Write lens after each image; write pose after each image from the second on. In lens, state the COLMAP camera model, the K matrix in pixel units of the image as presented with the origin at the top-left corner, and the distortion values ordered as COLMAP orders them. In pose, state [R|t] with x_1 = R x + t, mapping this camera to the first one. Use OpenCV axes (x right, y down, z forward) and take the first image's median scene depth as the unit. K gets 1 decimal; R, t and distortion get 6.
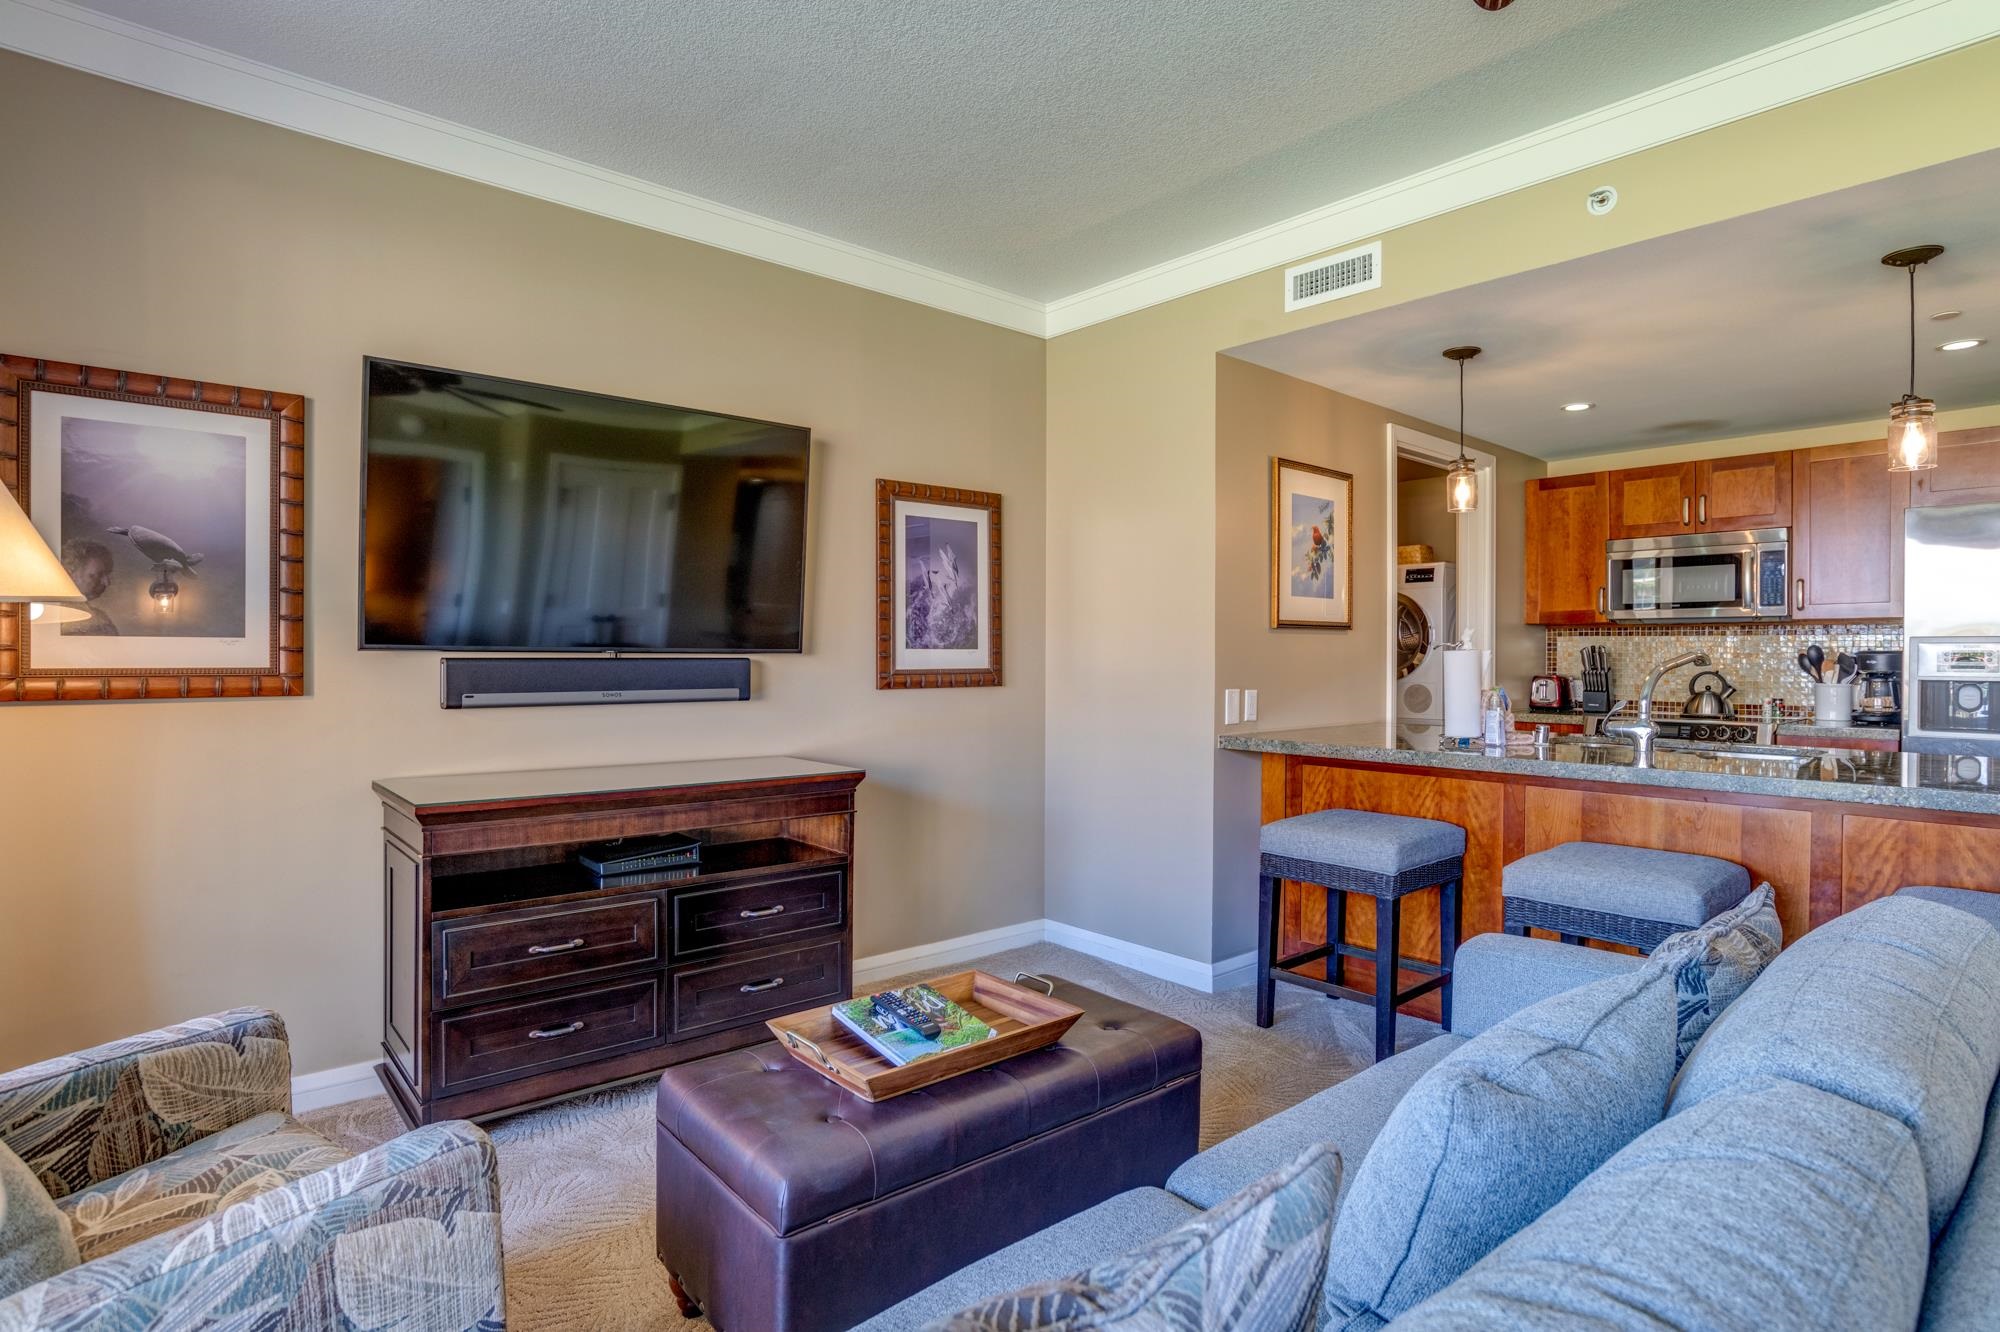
lens RADIAL K [[1031.9, 0, 1004.6], [0, 1031.9, 661.7], [0, 0, 1]] dist [-0.053606, 0.023690]
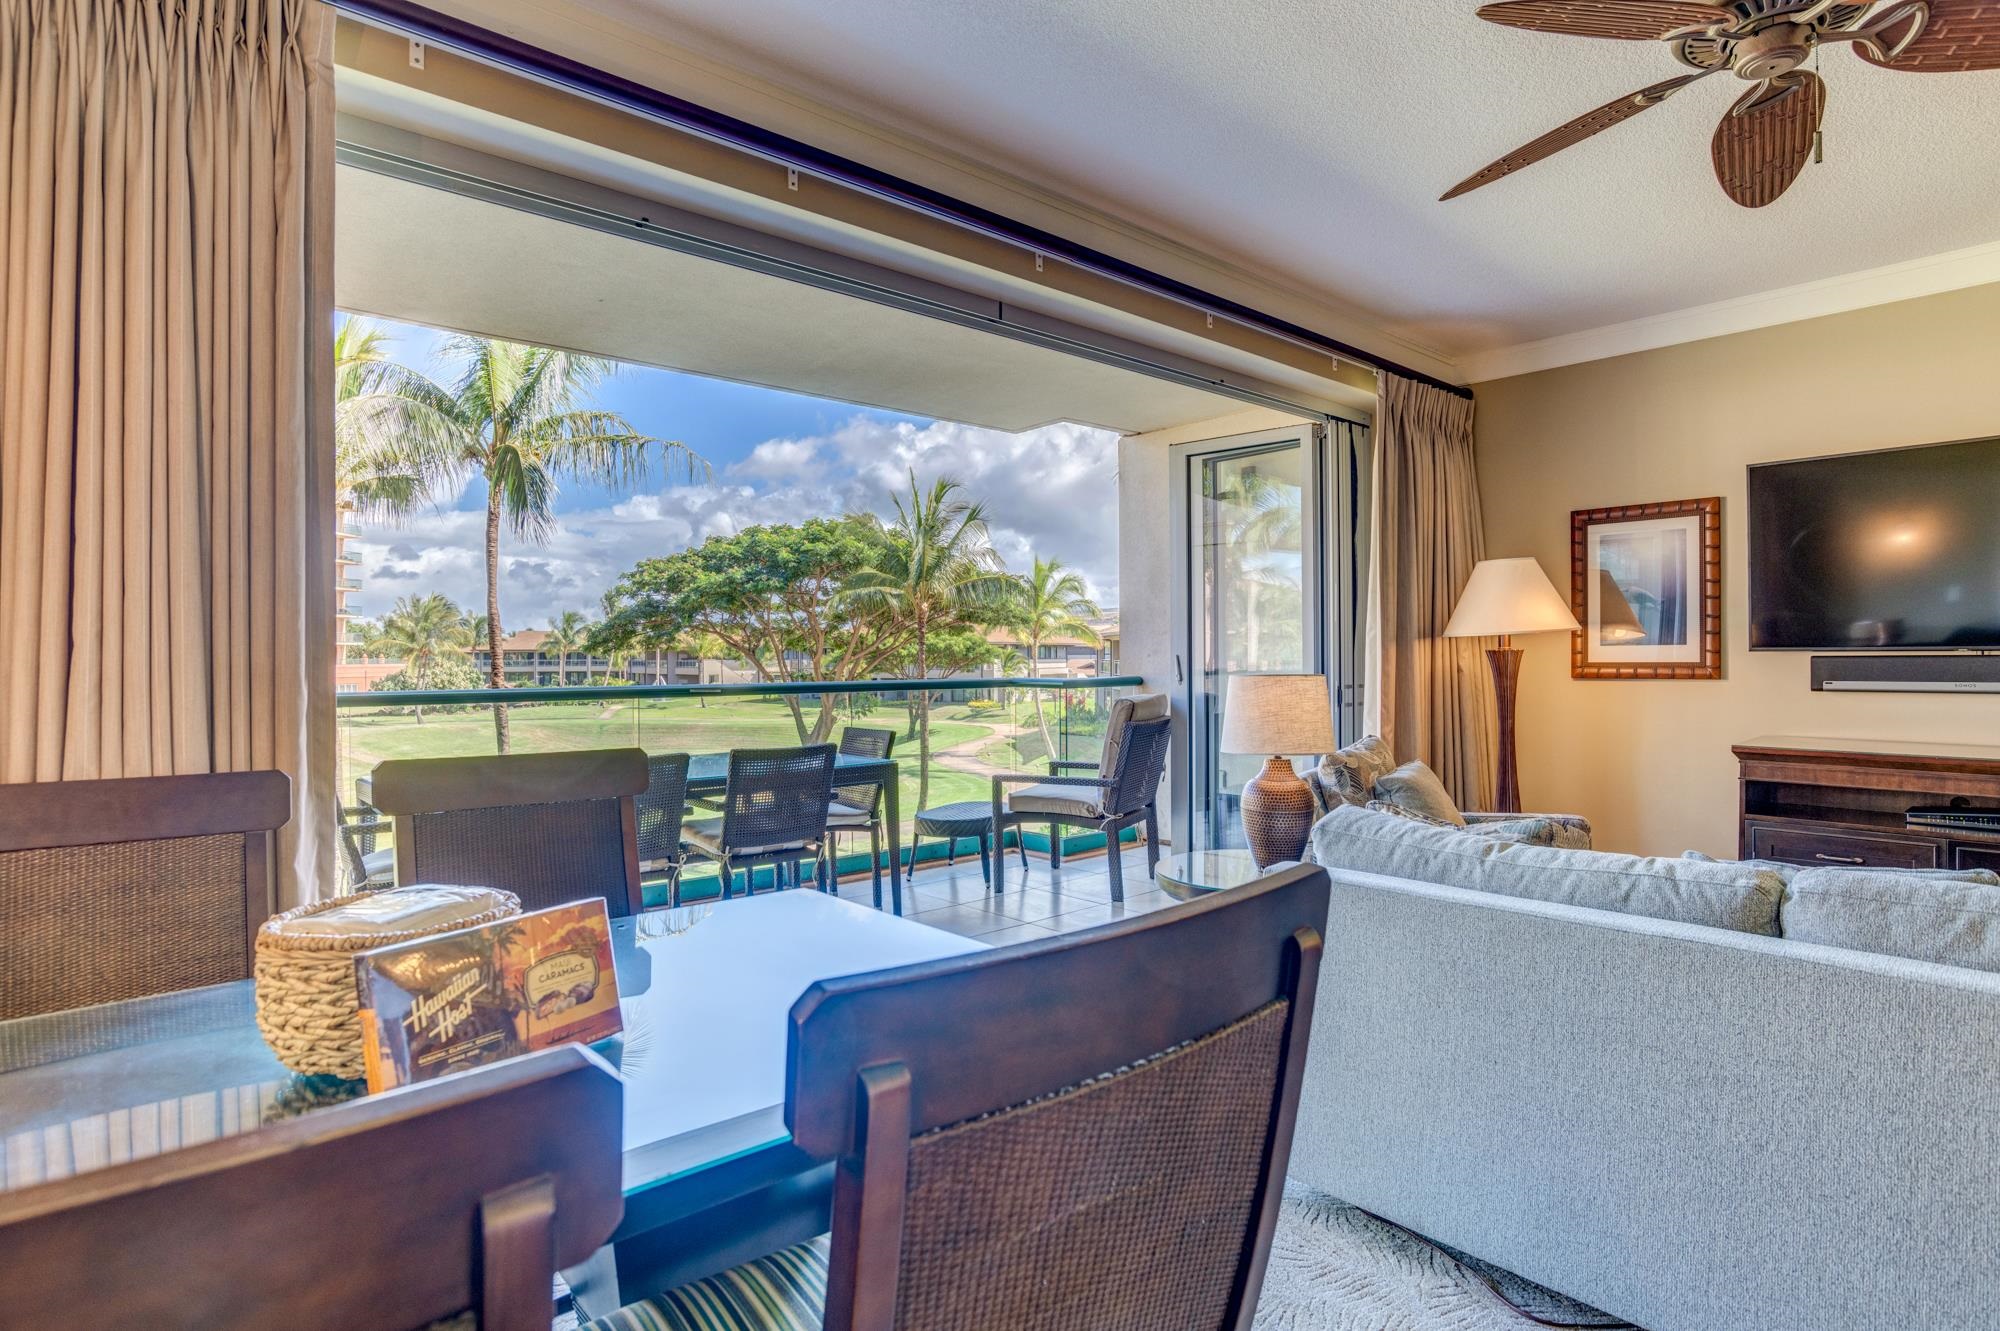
lens RADIAL K [[1018.9, 0, 1006.8], [0, 1018.9, 660.7], [0, 0, 1]] dist [-0.055088, 0.024258]
pose [[0.004003, -0.000354, -0.999992, 0.628812], [-0.000346, 1.000000, -0.000355, 0.002740], [0.999992, 0.000347, 0.004002, -0.112896]]
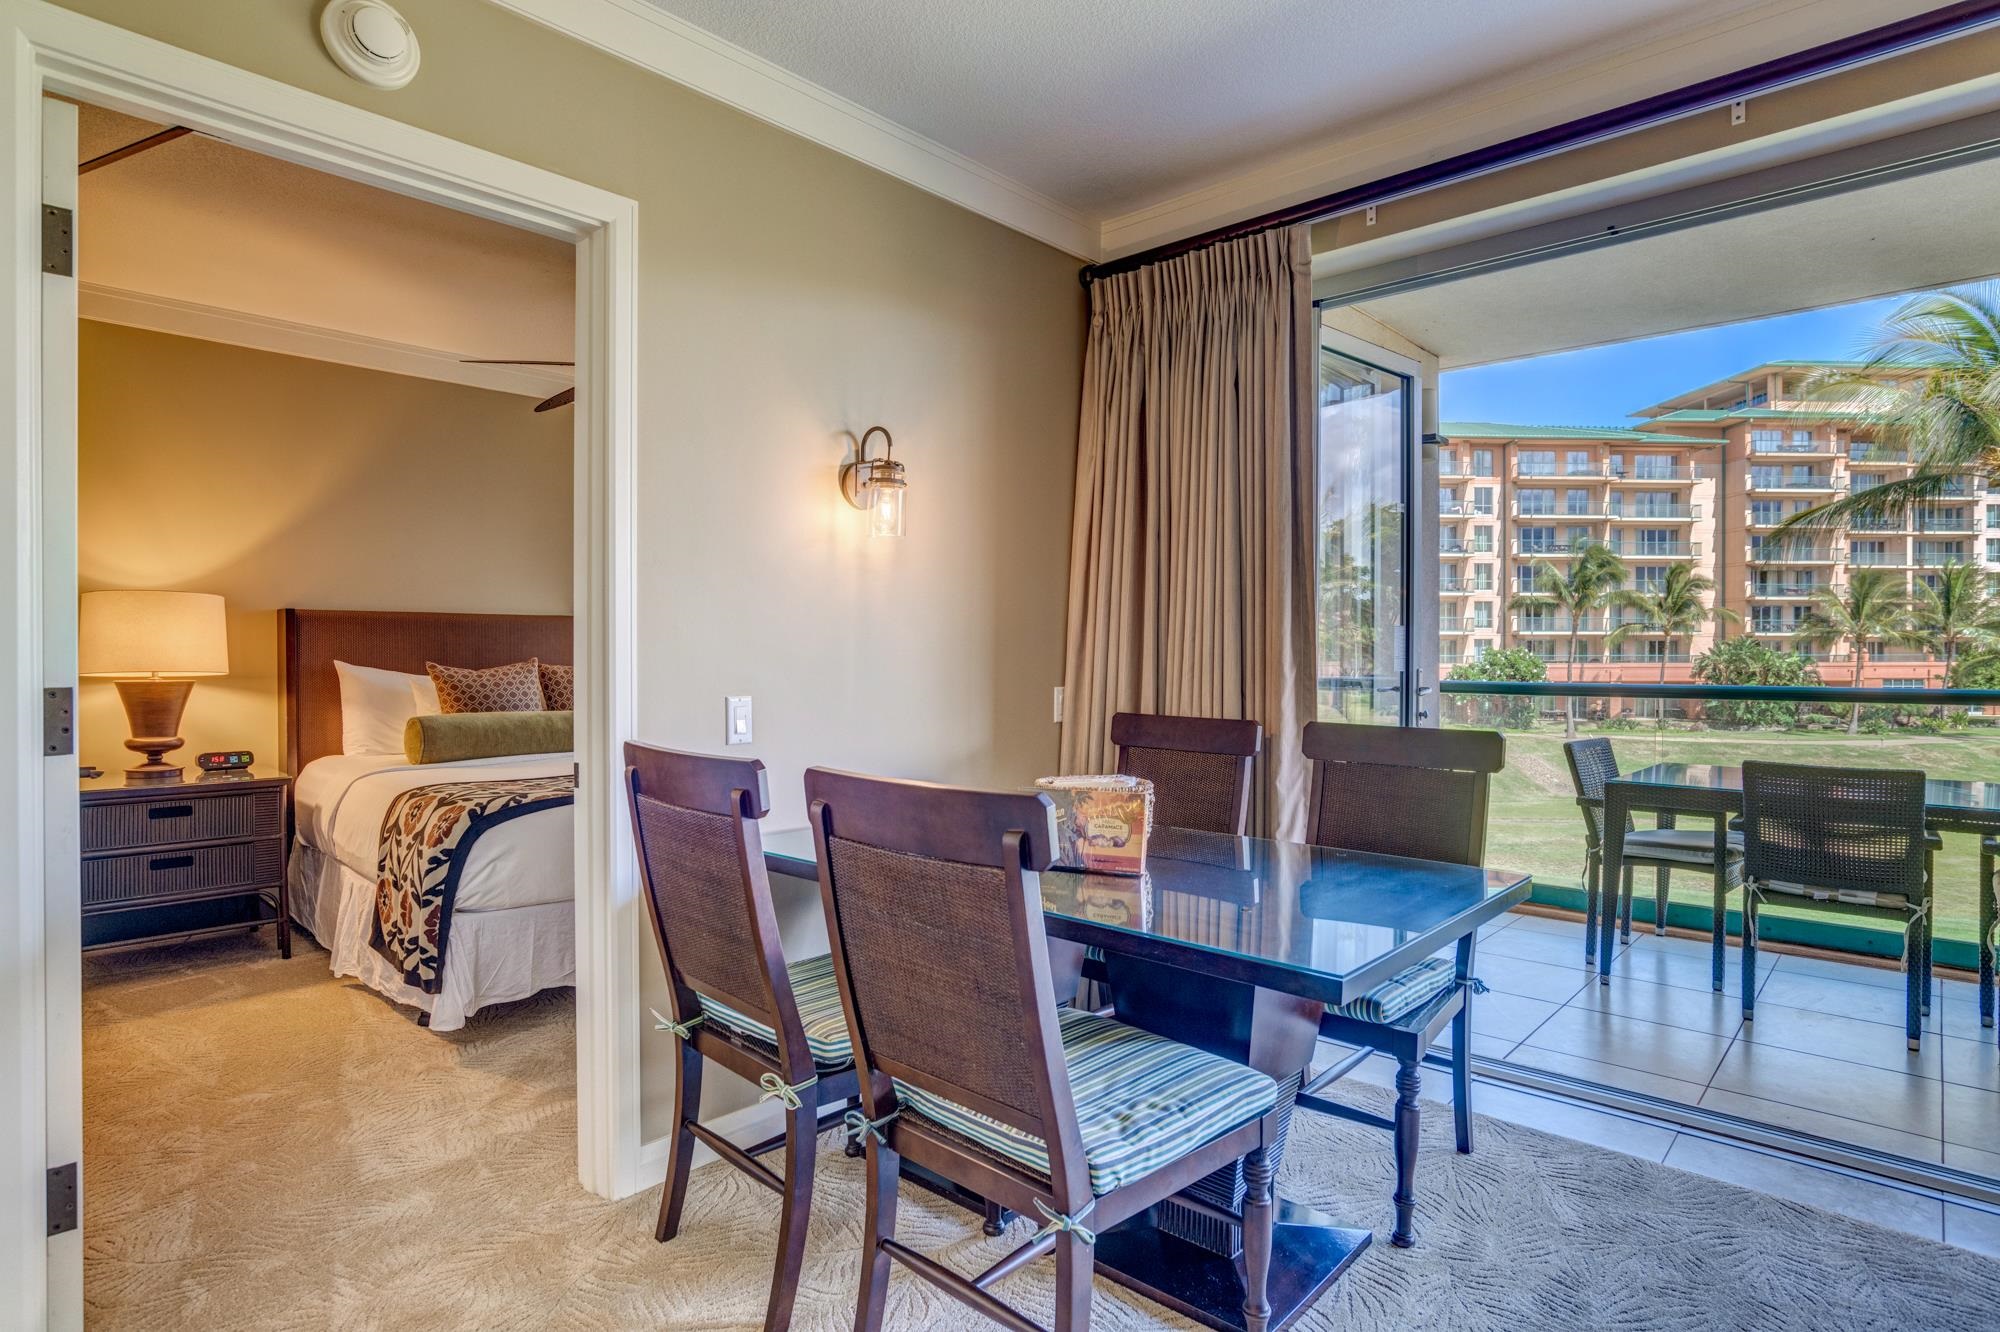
lens RADIAL K [[1049.6, 0, 1006.8], [0, 1049.6, 663.2], [0, 0, 1]] dist [-0.046449, 0.019574]
pose [[-0.993638, -0.004274, -0.112542, 0.447237], [-0.005726, 0.999905, 0.012575, 0.000322], [0.112477, 0.013139, -0.993567, 0.310608]]
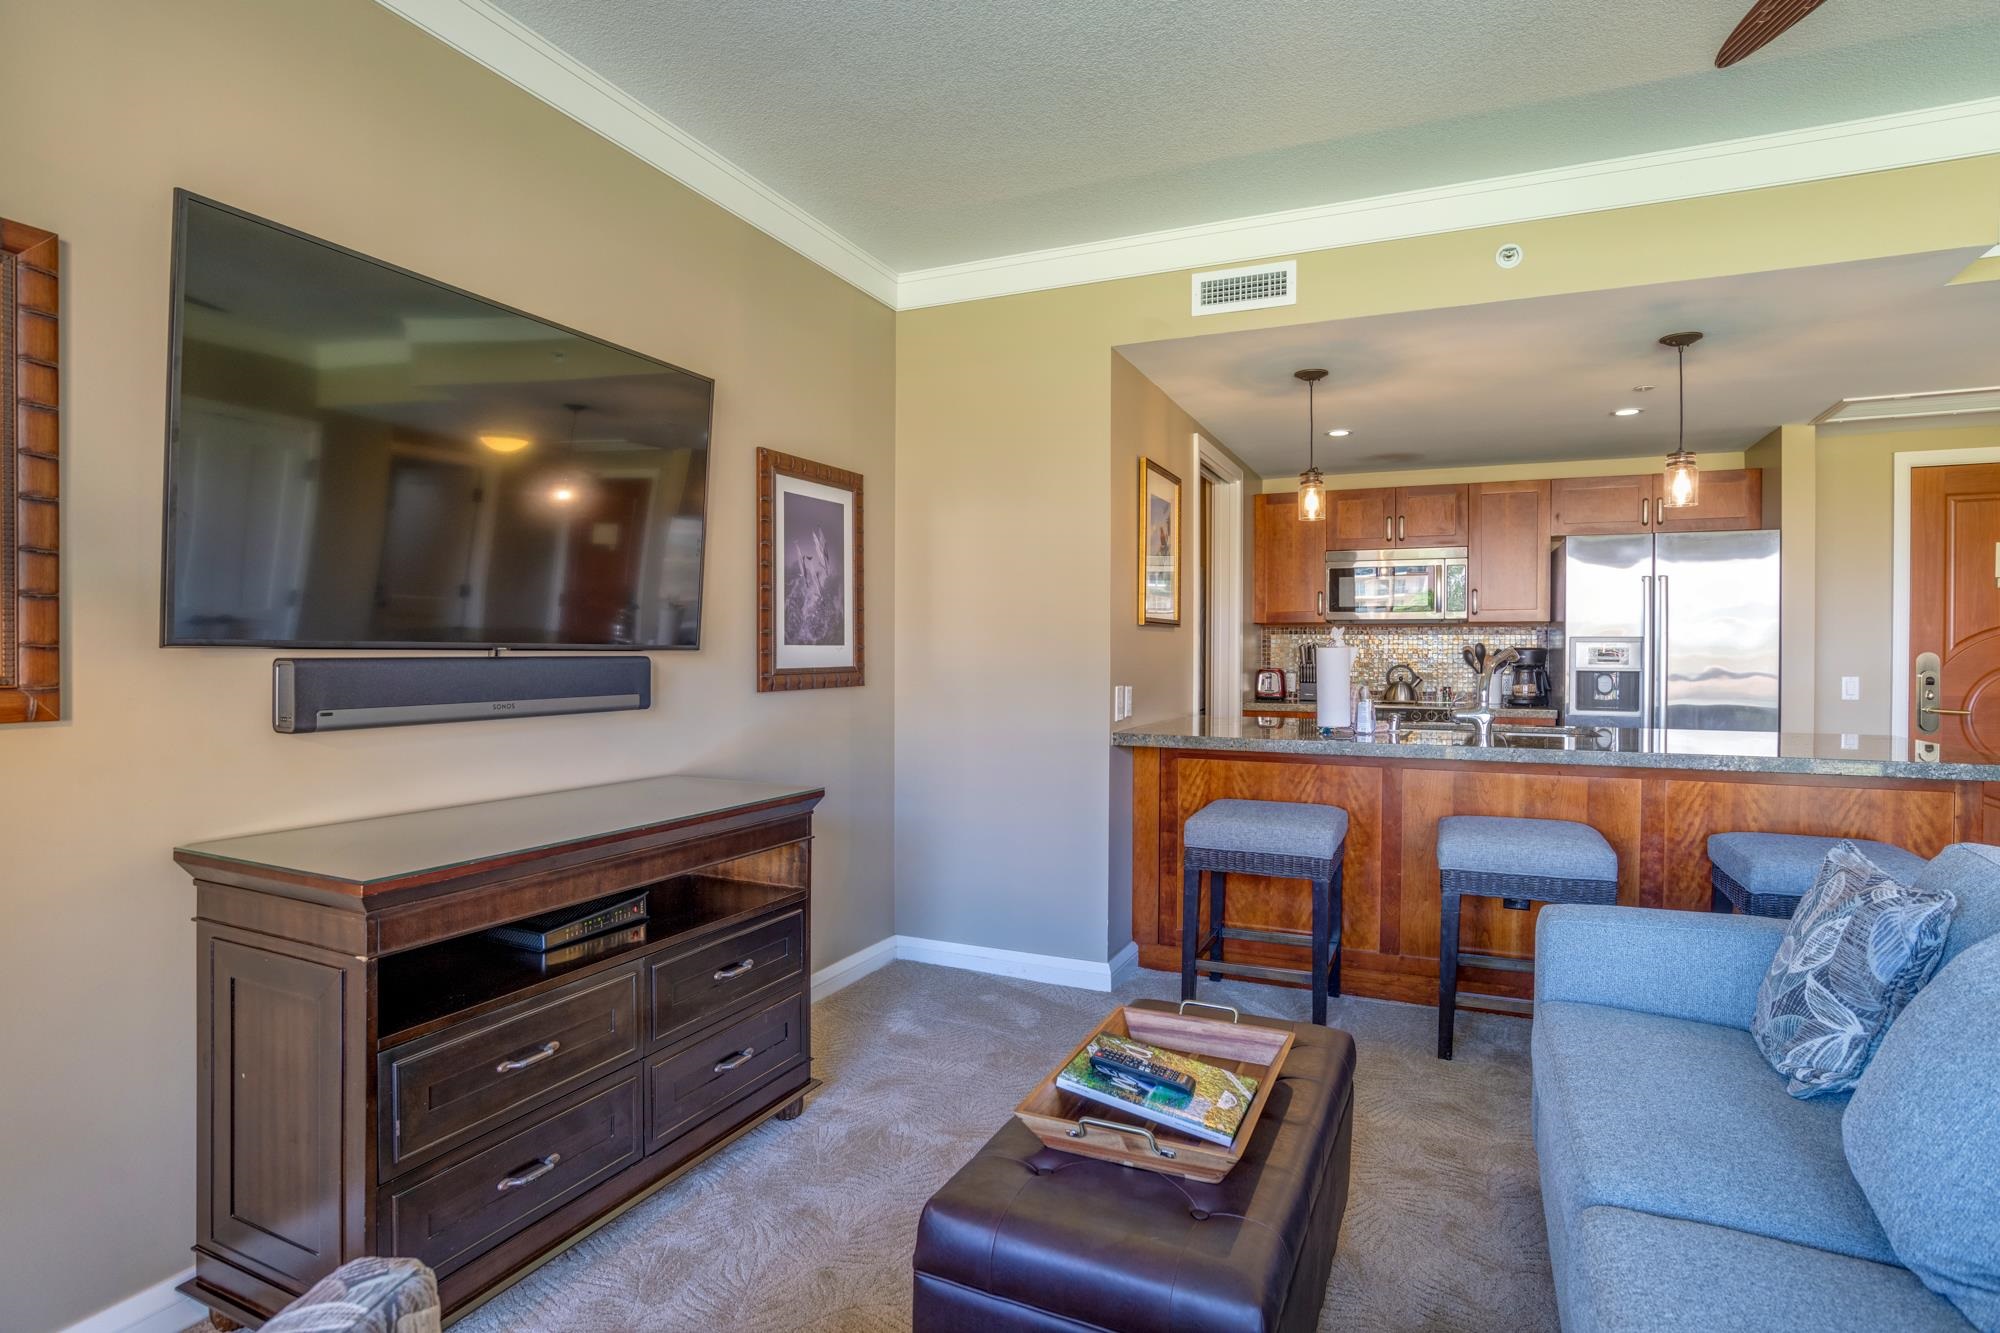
lens RADIAL K [[1018.9, 0, 1006.8], [0, 1018.9, 661.7], [0, 0, 1]] dist [-0.055088, 0.024258]
pose [[0.909028, -0.004942, 0.416706, -0.286519], [0.002682, 0.999978, 0.006011, -0.003039], [-0.416727, -0.004347, 0.909021, 0.143329]]
